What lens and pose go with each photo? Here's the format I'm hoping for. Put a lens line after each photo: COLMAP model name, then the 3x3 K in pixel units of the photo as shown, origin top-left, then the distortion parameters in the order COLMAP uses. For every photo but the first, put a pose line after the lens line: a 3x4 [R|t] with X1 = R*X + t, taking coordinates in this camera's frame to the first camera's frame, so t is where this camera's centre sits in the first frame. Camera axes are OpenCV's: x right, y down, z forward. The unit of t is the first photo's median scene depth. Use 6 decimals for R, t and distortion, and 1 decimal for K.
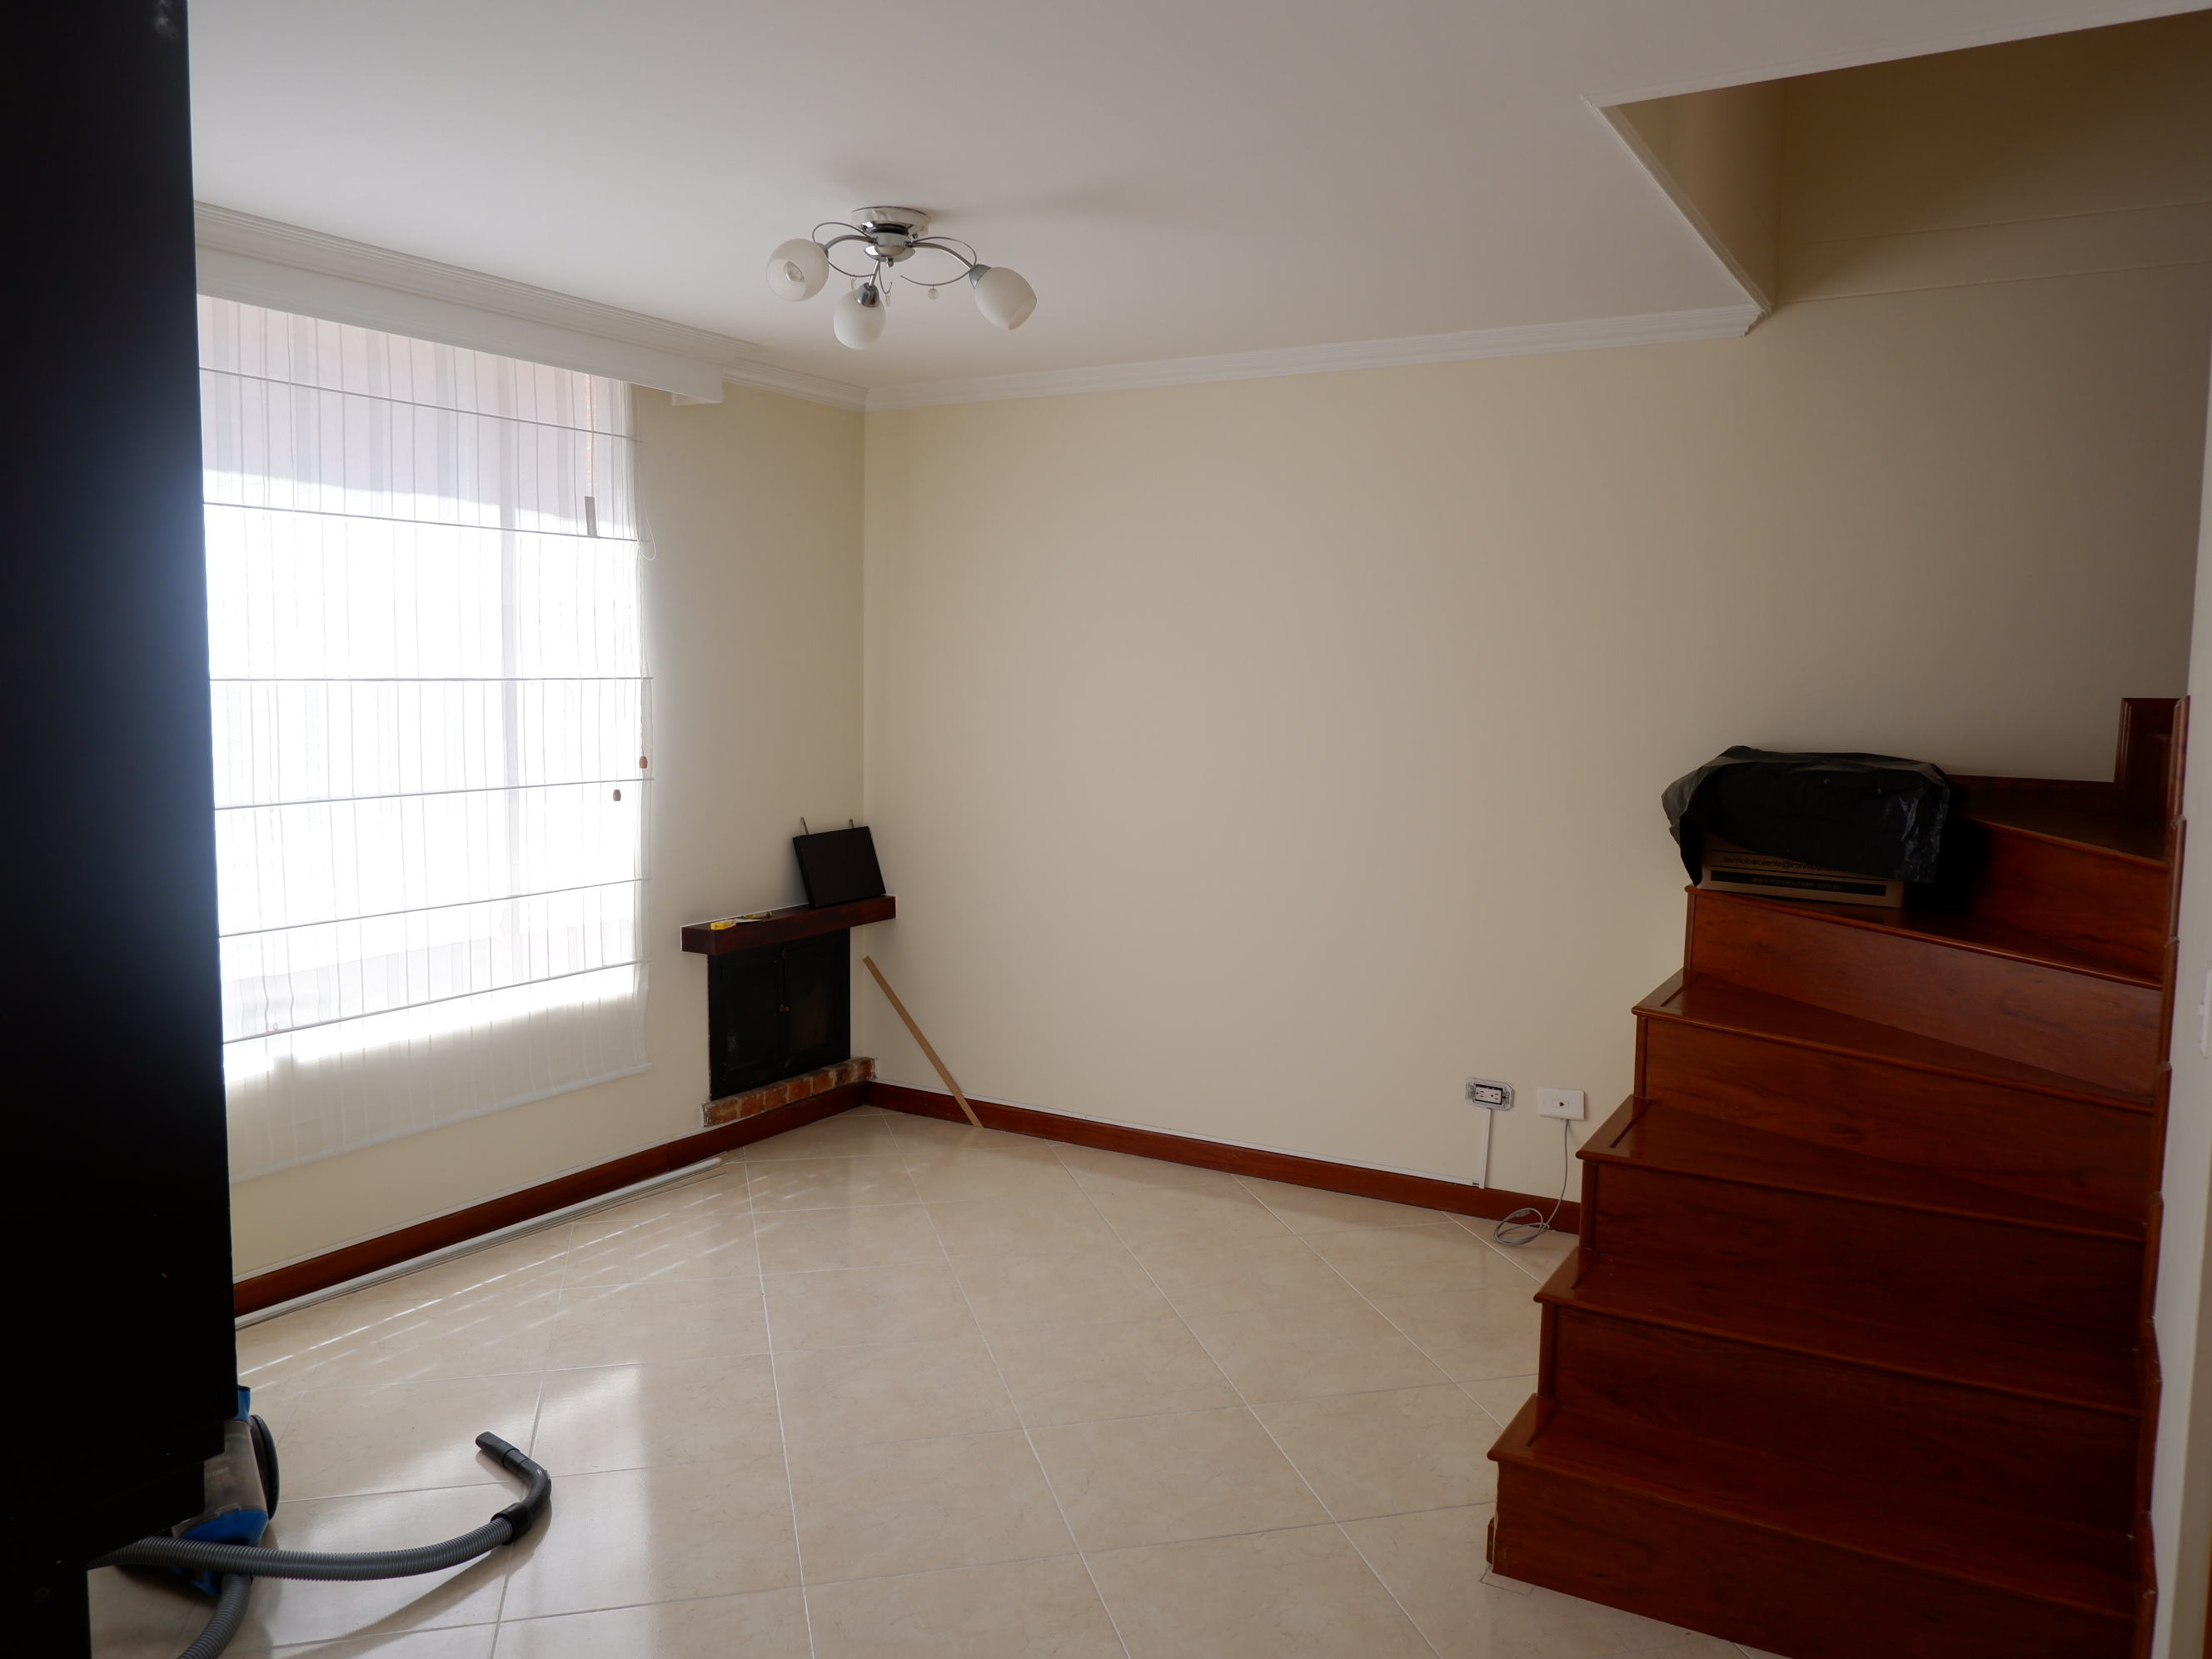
lens RADIAL K [[1616.9, 0, 1100.0], [0, 1616.9, 828.2], [0, 0, 1]] dist [-0.041085, 0.035282]
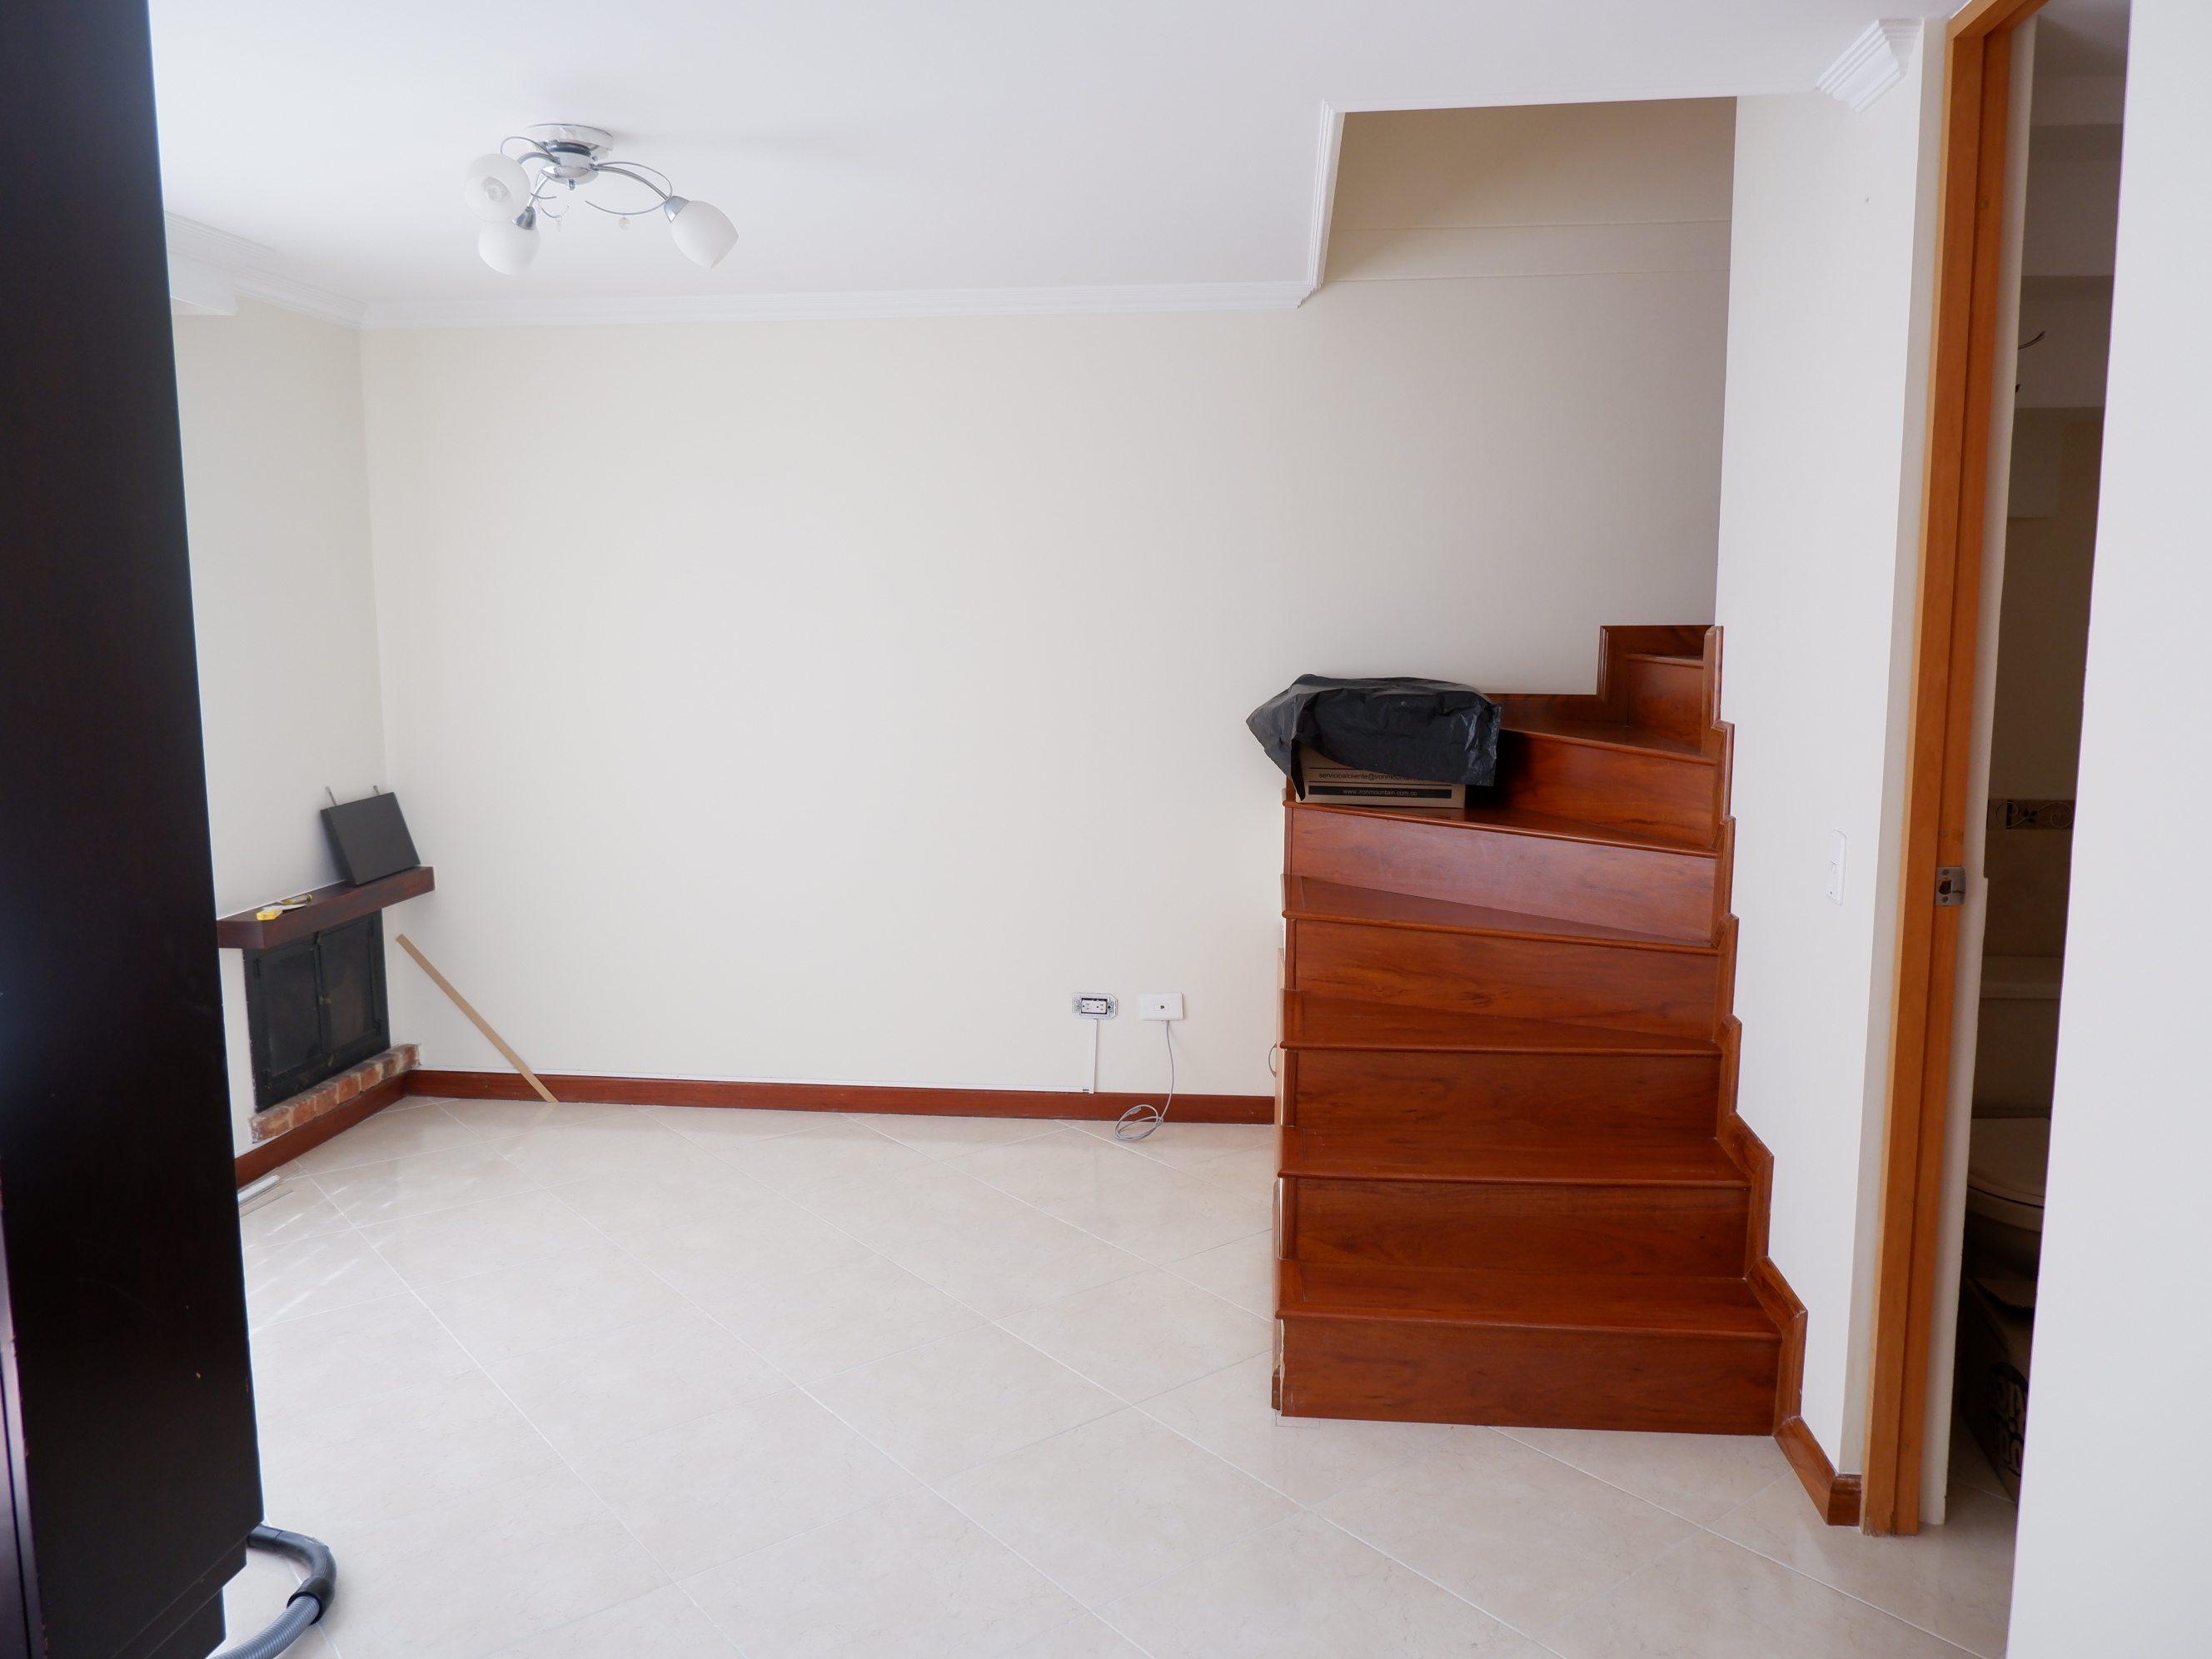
lens RADIAL K [[1616.9, 0, 1114.5], [0, 1616.9, 823.8], [0, 0, 1]] dist [-0.041085, 0.035282]
pose [[0.912452, -0.068791, 0.403359, -0.220630], [0.052800, 0.997320, 0.050647, -0.012603], [-0.405762, -0.024915, 0.913639, 0.016018]]
